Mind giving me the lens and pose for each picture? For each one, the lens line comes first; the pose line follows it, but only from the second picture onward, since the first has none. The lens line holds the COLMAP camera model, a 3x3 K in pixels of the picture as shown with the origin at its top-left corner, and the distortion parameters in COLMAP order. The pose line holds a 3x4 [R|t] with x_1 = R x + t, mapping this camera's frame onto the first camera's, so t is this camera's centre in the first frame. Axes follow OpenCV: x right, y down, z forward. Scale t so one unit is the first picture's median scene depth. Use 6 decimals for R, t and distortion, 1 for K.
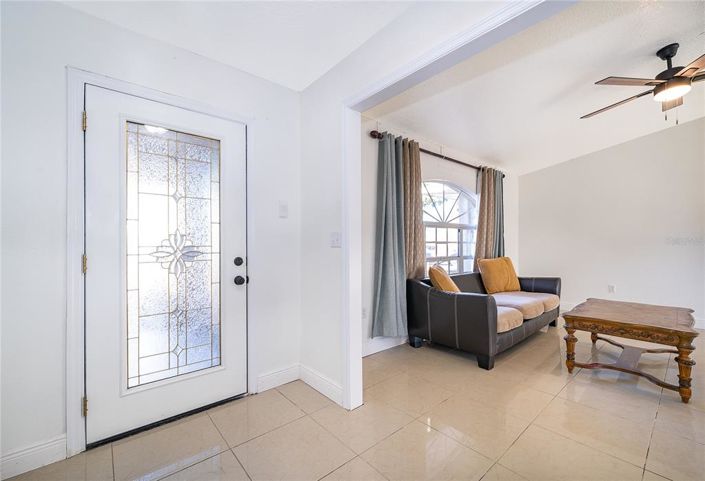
lens RADIAL K [[299.2, 0, 352.5], [0, 299.2, 240.5], [0, 0, 1]] dist [0.003171, 0.000091]
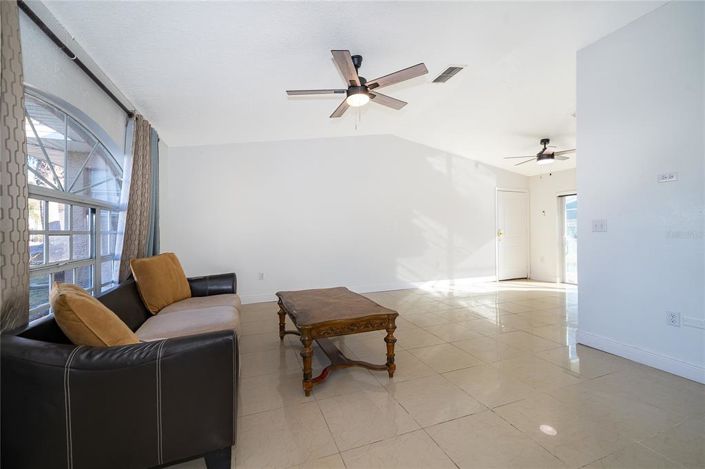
lens RADIAL K [[288.7, 0, 352.5], [0, 288.7, 234.5], [0, 0, 1]] dist [-0.003260, -0.000329]
pose [[0.358504, -0.006648, 0.933505, 0.029598], [-0.009572, 0.999896, 0.010797, -0.000481], [-0.933479, -0.012806, 0.358403, 0.388090]]
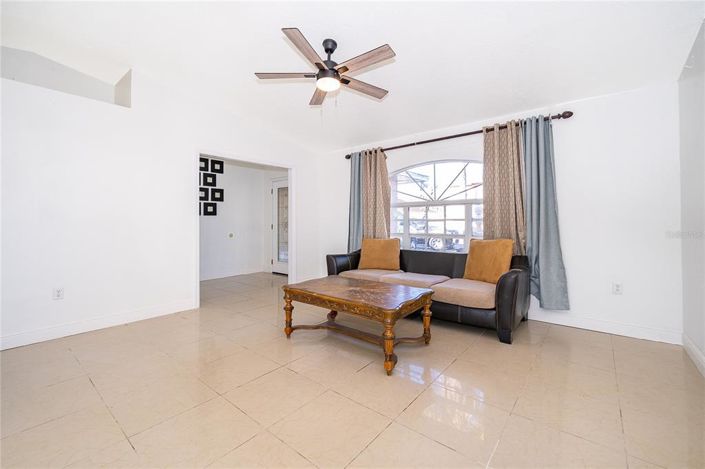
lens RADIAL K [[289.2, 0, 355.9], [0, 289.2, 223.3], [0, 0, 1]] dist [-0.001133, -0.000098]
pose [[0.192847, 0.003585, -0.981222, 1.260341], [0.004482, 0.999980, 0.004534, 0.012298], [0.981219, -0.005272, 0.192827, 0.542328]]
